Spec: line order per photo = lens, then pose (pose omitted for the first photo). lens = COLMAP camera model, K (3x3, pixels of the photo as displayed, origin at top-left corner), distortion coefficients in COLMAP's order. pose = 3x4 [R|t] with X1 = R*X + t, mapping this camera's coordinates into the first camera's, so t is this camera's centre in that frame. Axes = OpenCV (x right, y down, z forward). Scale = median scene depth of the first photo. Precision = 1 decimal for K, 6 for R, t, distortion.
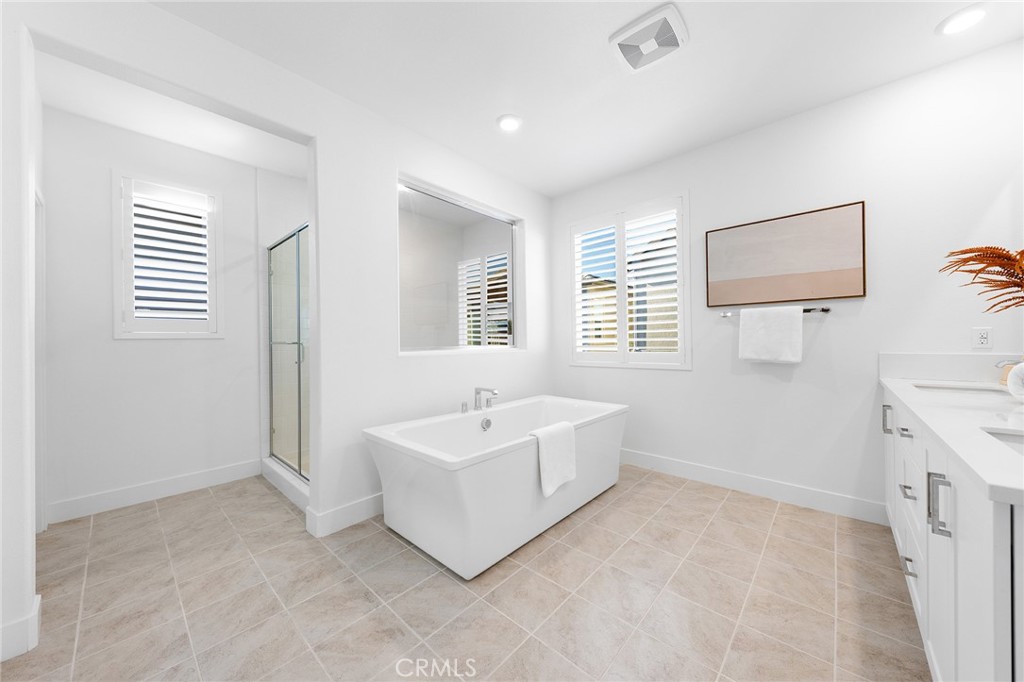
lens RADIAL K [[343.8, 0, 519.6], [0, 343.8, 341.6], [0, 0, 1]] dist [0.014285, -0.003968]
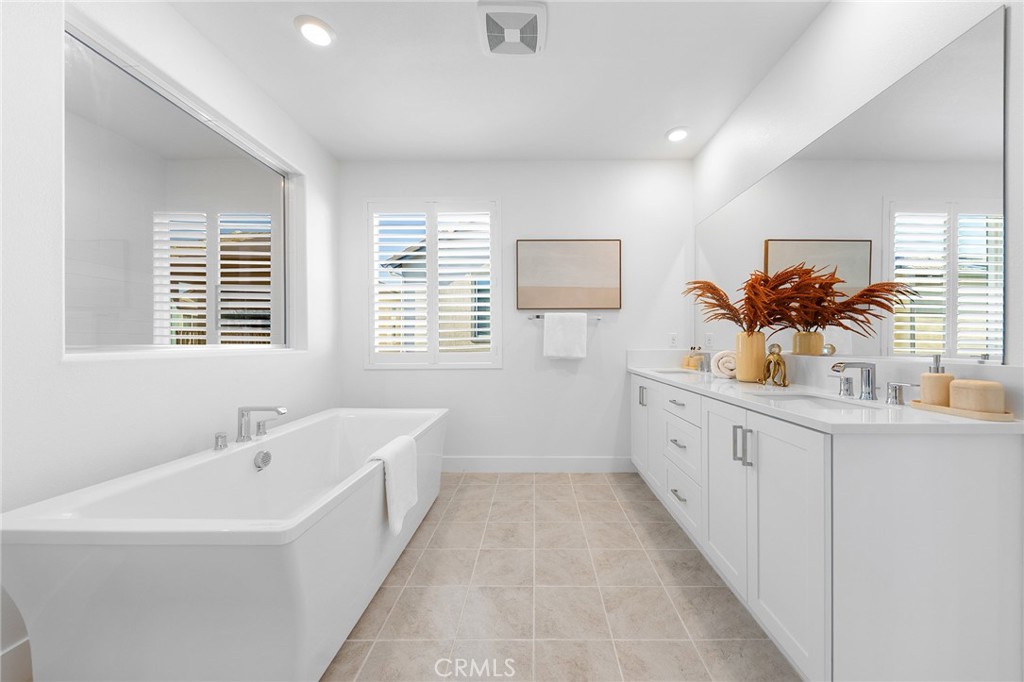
lens RADIAL K [[353.4, 0, 524.9], [0, 353.4, 343.3], [0, 0, 1]] dist [0.009966, -0.000085]
pose [[0.761115, 0.008067, 0.648567, -0.180139], [-0.005710, 0.999967, -0.005737, 0.014796], [-0.648592, 0.000663, 0.761136, 0.159780]]
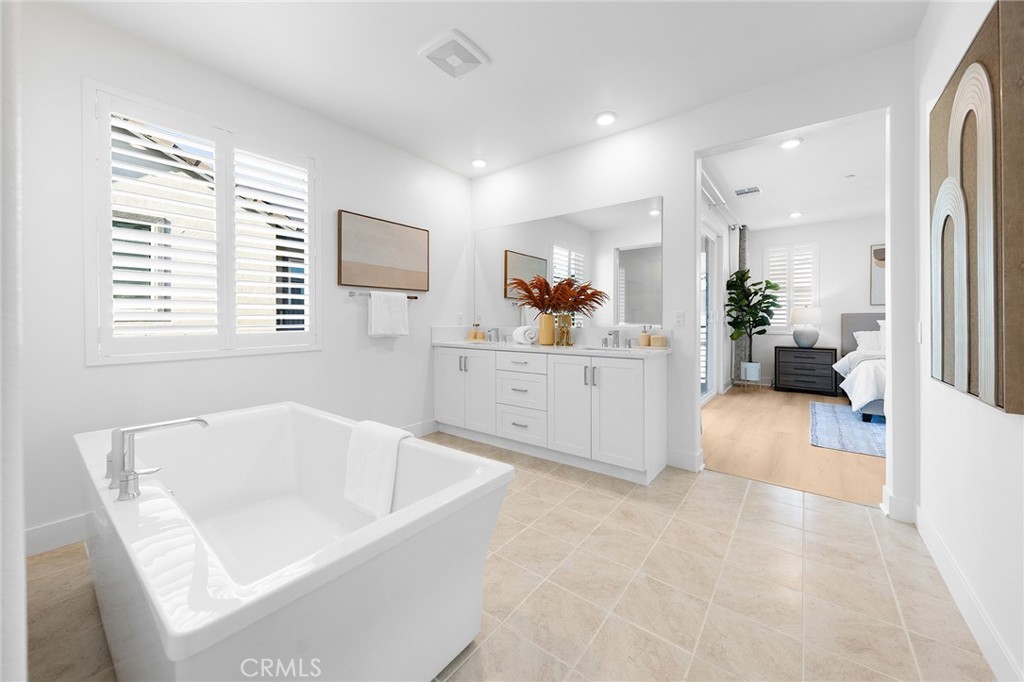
lens RADIAL K [[381.6, 0, 489.1], [0, 381.6, 324.1], [0, 0, 1]] dist [0.001726, 0.000158]
pose [[-0.020822, -0.000133, 0.999783, -0.663331], [0.003118, 0.999995, 0.000198, 0.016924], [-0.999778, 0.003121, -0.020821, 0.676192]]
